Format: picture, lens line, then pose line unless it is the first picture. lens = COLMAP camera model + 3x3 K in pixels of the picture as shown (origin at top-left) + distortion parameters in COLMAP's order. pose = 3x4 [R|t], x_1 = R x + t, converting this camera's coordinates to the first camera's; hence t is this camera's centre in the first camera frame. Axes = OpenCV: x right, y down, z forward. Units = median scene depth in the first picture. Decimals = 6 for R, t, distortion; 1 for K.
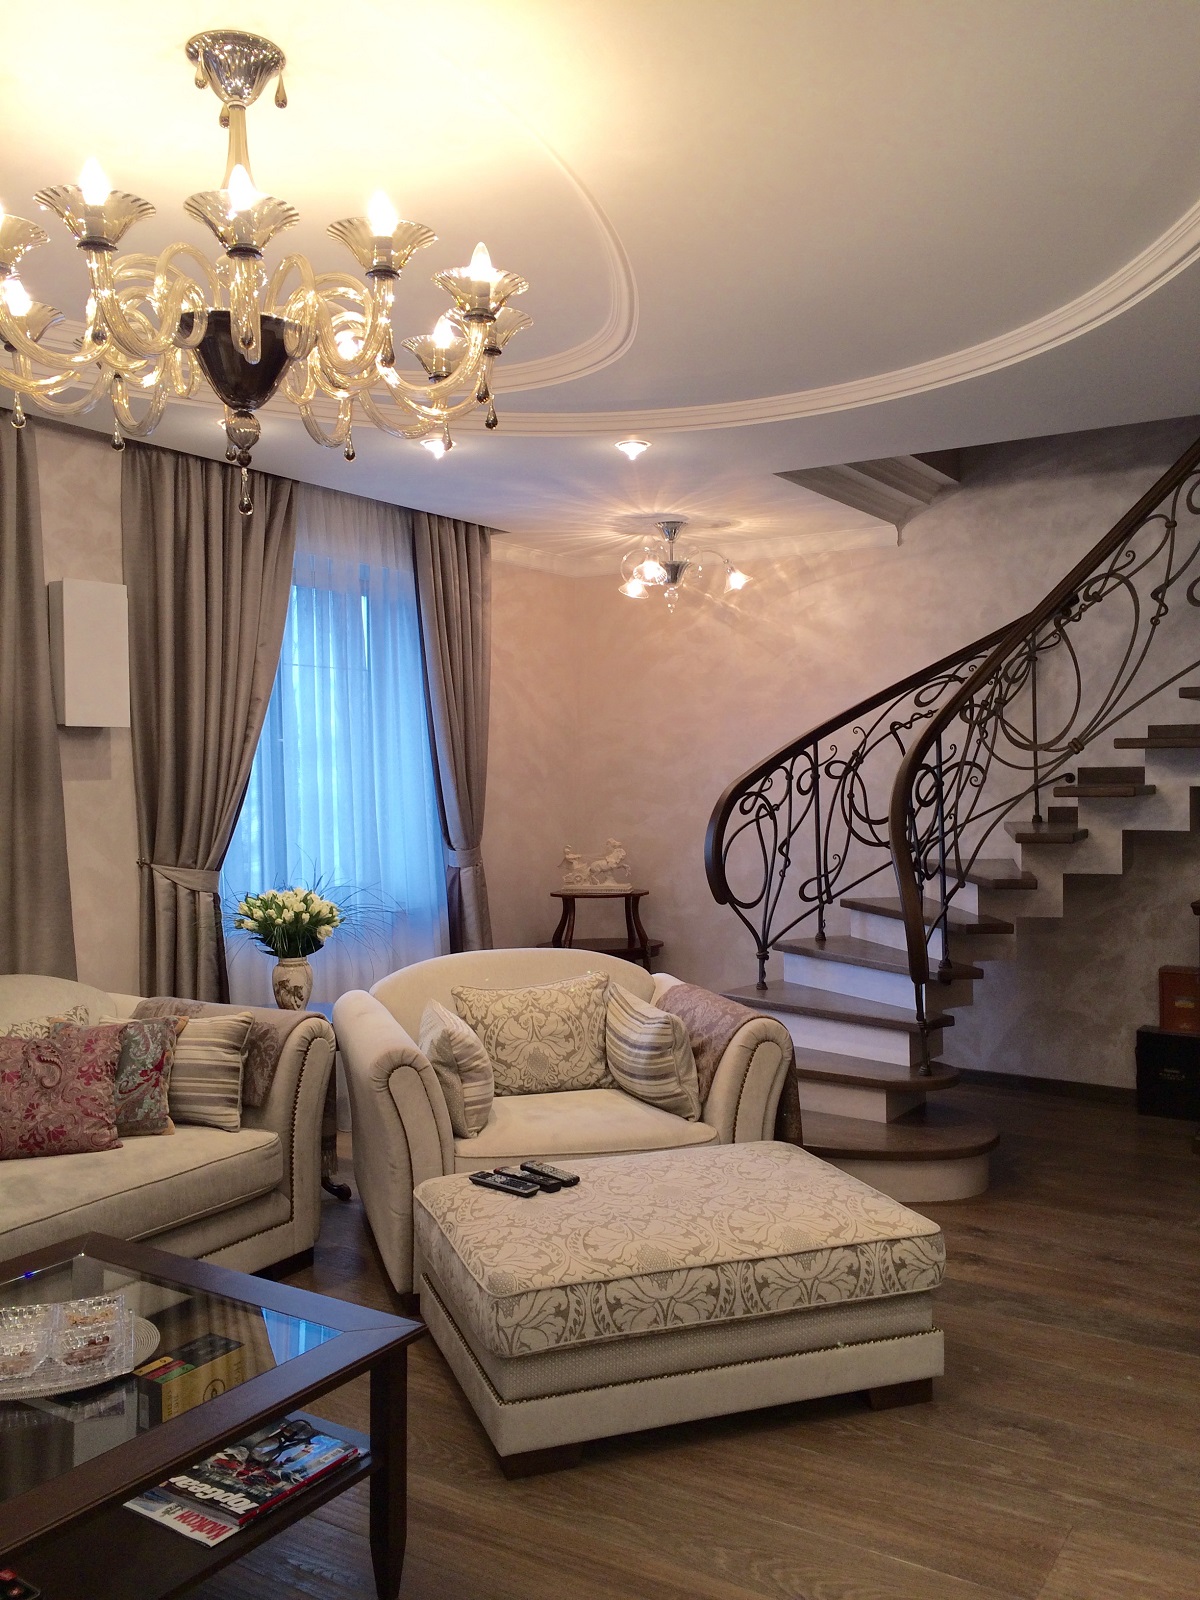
lens RADIAL K [[1364.9, 0, 599.9], [0, 1364.9, 788.4], [0, 0, 1]] dist [0.091074, -0.113939]
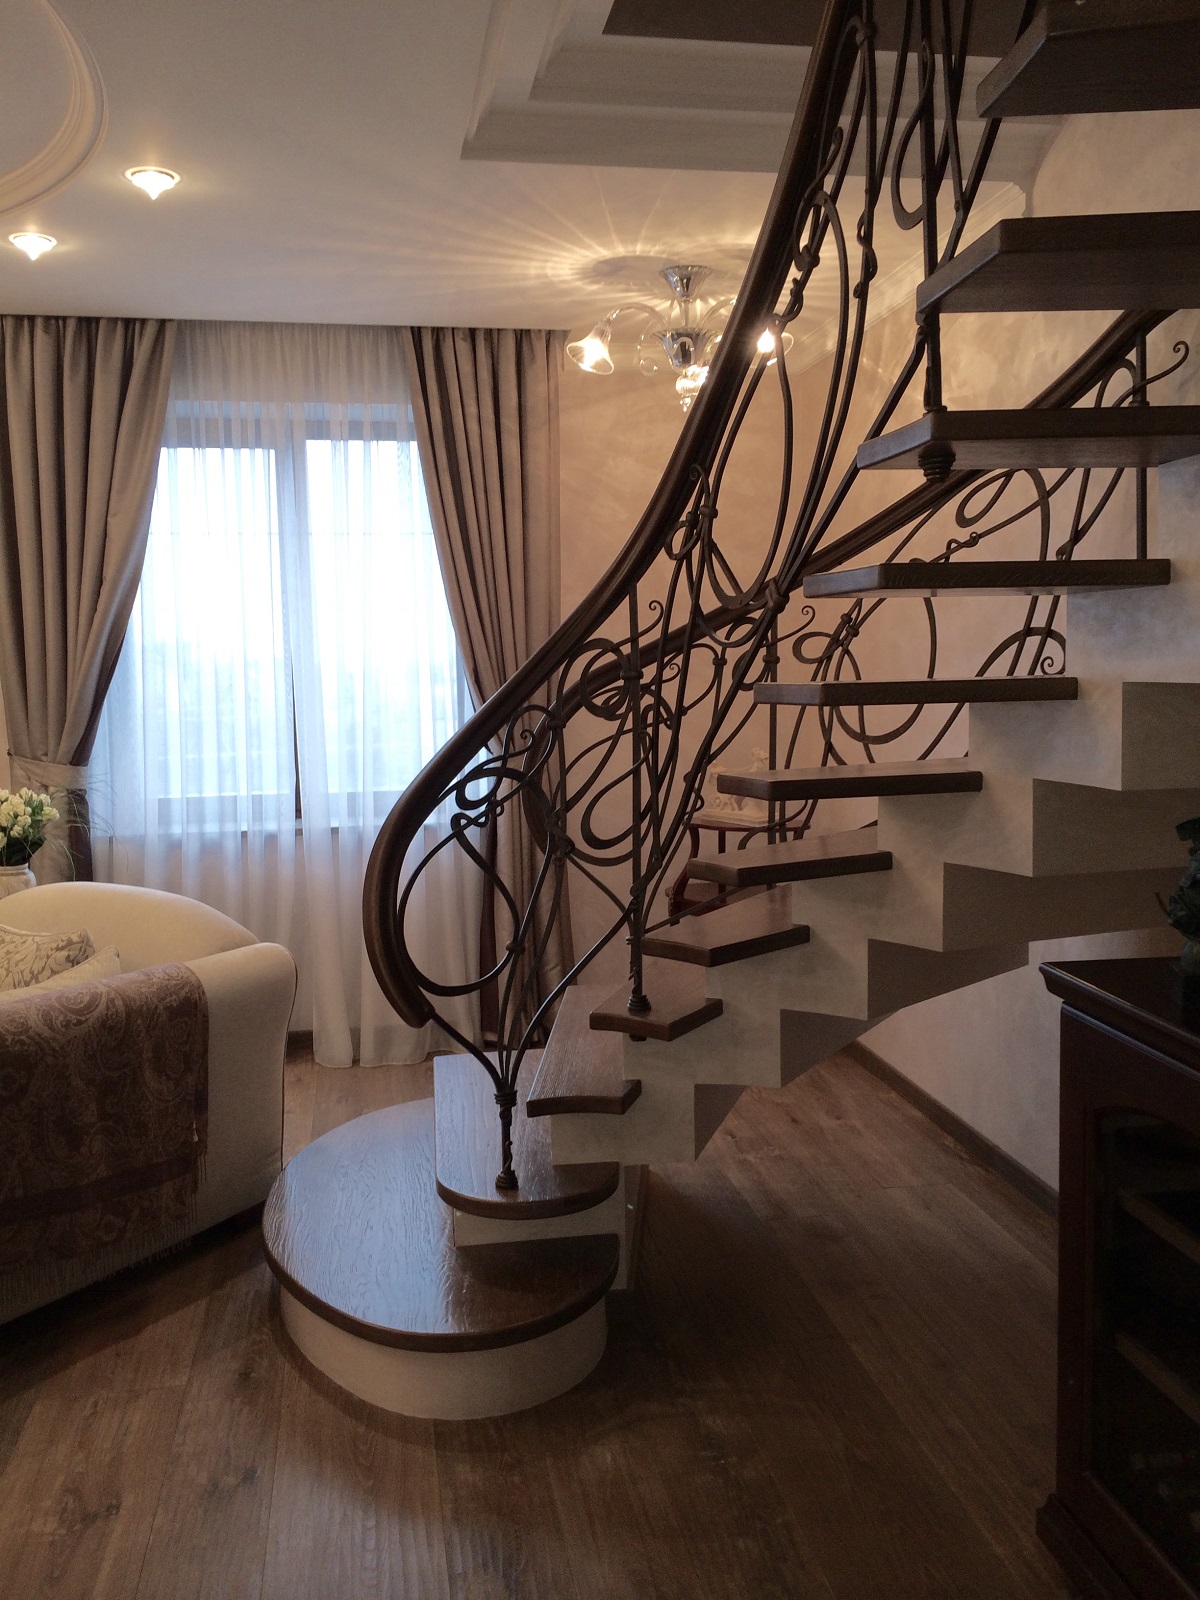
lens RADIAL K [[1364.9, 0, 599.9], [0, 1364.9, 788.4], [0, 0, 1]] dist [0.091074, -0.113939]
pose [[0.674113, 0.065159, -0.735749, 0.569062], [0.000616, 0.996051, 0.088776, -0.005810], [0.738628, -0.060299, 0.671411, 0.555260]]
